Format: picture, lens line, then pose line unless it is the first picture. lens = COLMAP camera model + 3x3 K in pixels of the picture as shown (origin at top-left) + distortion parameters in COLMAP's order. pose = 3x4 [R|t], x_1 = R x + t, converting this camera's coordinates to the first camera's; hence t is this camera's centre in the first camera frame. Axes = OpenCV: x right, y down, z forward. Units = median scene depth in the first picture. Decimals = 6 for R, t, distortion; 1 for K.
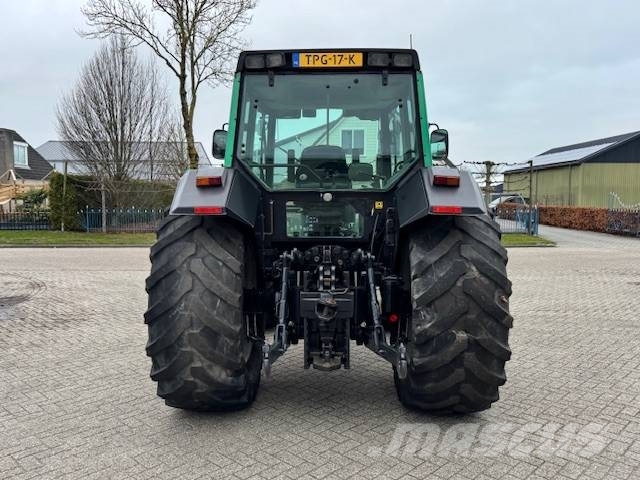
lens RADIAL K [[515.0, 0, 318.2], [0, 515.0, 242.8], [0, 0, 1]] dist [0.081067, -0.122209]
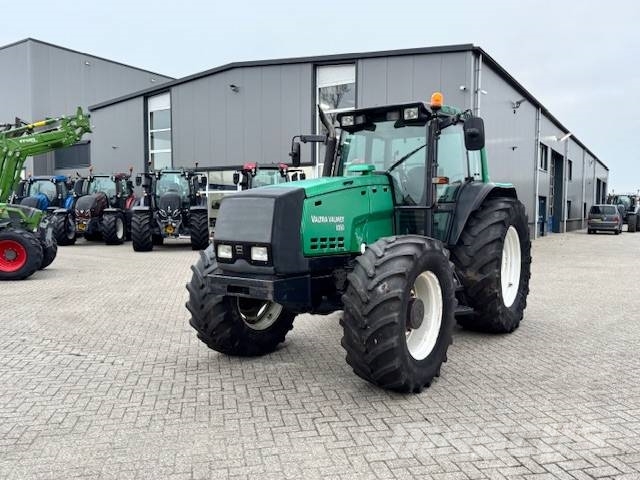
lens RADIAL K [[515.0, 0, 321.3], [0, 515.0, 241.9], [0, 0, 1]] dist [0.081067, -0.122209]
pose [[-0.832723, -0.037329, 0.552430, -0.467406], [0.039968, 0.991069, 0.127217, -0.131207], [-0.552245, 0.128016, -0.823794, 1.897158]]
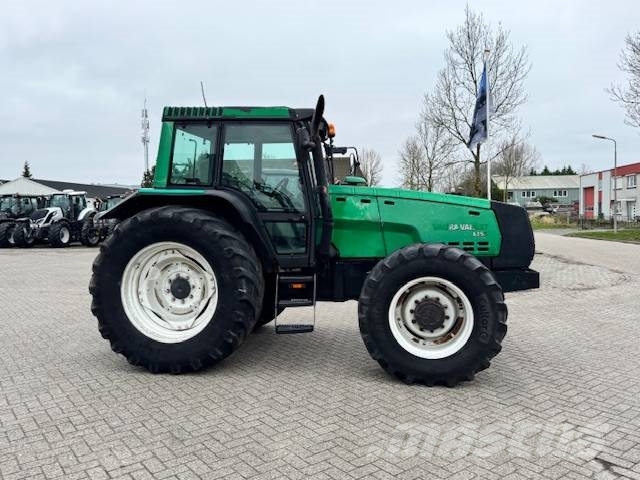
lens RADIAL K [[515.0, 0, 322.2], [0, 515.0, 239.7], [0, 0, 1]] dist [0.081067, -0.122209]
pose [[-0.146382, 0.048038, -0.988061, 1.057040], [-0.070288, 0.995791, 0.058827, -0.078623], [0.986728, 0.078060, -0.142389, 1.118890]]
